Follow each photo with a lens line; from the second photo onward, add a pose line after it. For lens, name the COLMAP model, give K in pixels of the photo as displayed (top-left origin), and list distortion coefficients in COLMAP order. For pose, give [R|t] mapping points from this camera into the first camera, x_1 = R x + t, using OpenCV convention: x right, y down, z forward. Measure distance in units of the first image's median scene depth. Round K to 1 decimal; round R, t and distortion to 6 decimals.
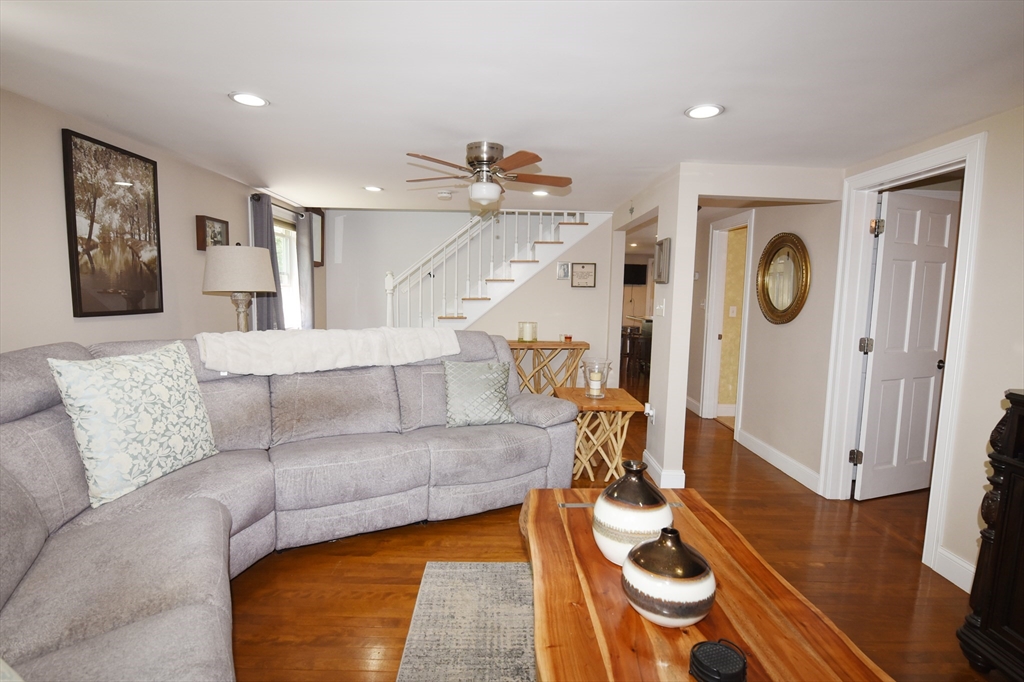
lens RADIAL K [[492.0, 0, 512.6], [0, 492.0, 343.1], [0, 0, 1]] dist [-0.008163, -0.006288]
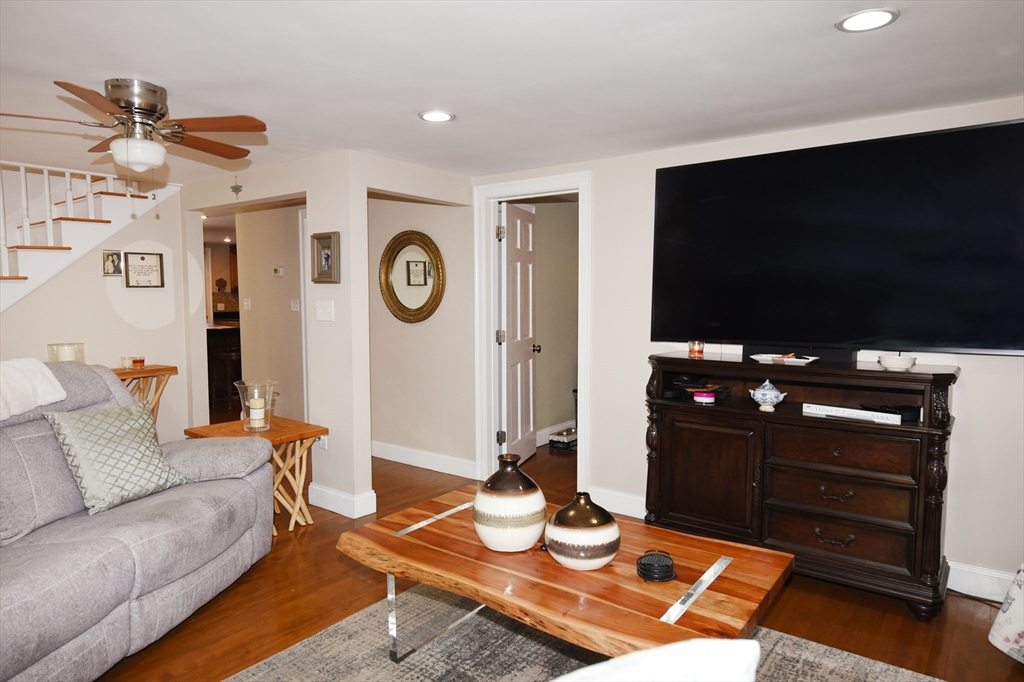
lens RADIAL K [[650.2, 0, 512.0], [0, 650.2, 341.0], [0, 0, 1]] dist [0.000526, 0.000015]
pose [[0.617362, -0.077719, 0.782831, -0.431883], [0.094294, 0.995244, 0.024444, -0.019834], [-0.781008, 0.058725, 0.621754, 0.046974]]
